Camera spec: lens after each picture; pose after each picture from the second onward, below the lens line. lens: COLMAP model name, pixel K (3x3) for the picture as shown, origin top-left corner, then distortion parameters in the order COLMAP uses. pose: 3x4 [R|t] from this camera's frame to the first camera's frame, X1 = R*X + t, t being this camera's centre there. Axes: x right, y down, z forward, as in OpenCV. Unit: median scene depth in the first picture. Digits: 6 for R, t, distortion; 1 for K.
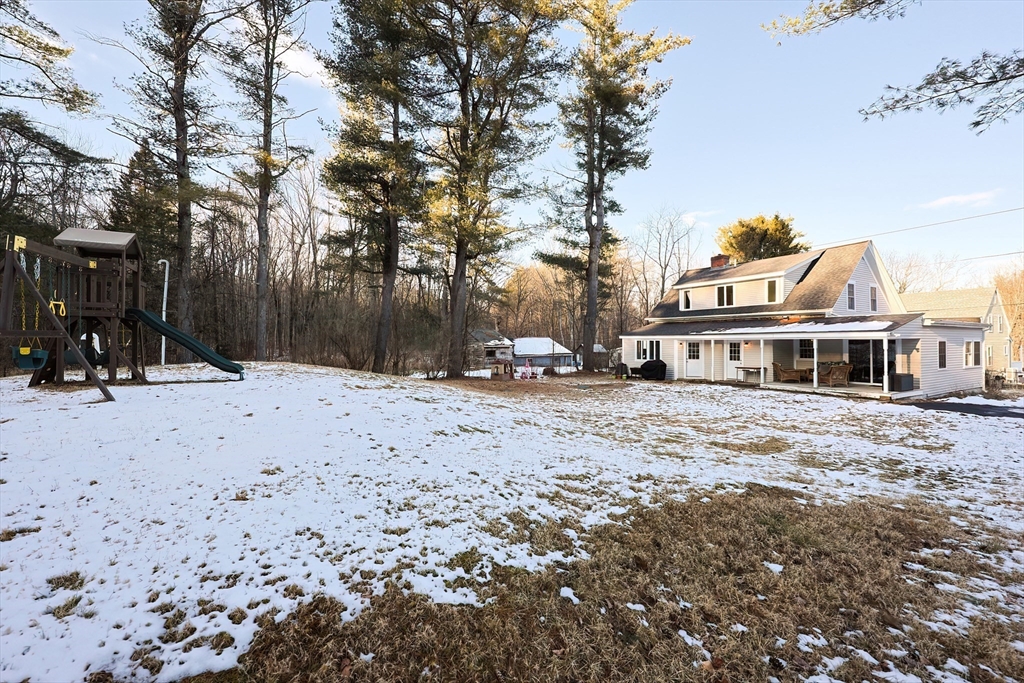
lens RADIAL K [[424.1, 0, 512.0], [0, 424.1, 341.5], [0, 0, 1]] dist [-0.000697, -0.000250]
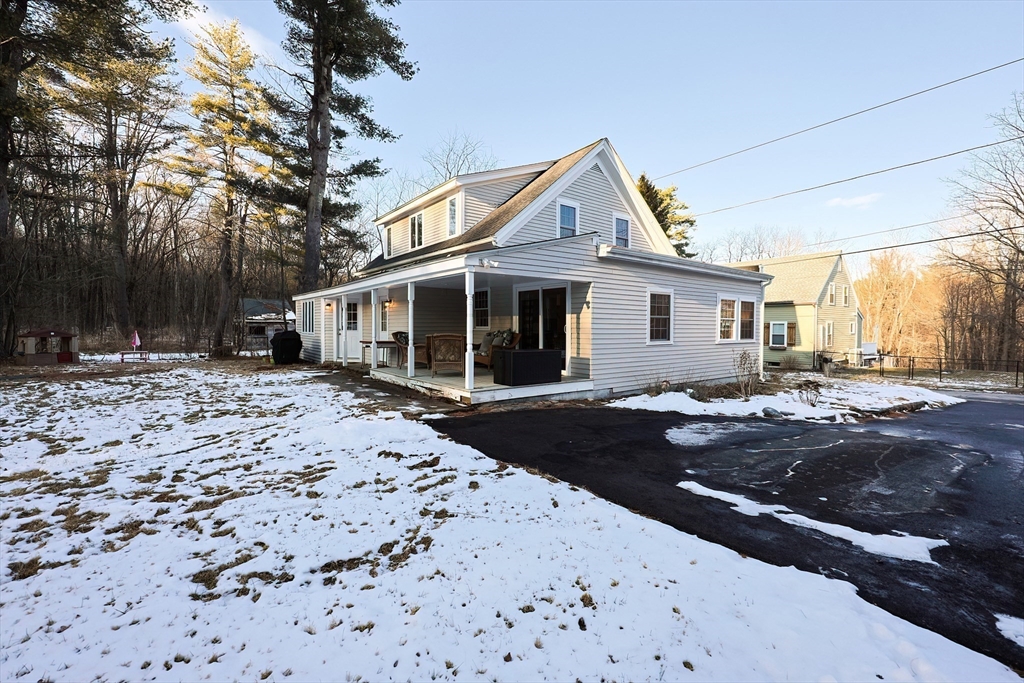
lens RADIAL K [[424.1, 0, 512.0], [0, 424.1, 341.5], [0, 0, 1]] dist [-0.000697, -0.000250]
pose [[0.992672, 0.002297, 0.120819, 0.657327], [-0.006551, 0.999372, 0.034823, 0.039310], [-0.120663, -0.035359, 0.992064, 0.402966]]
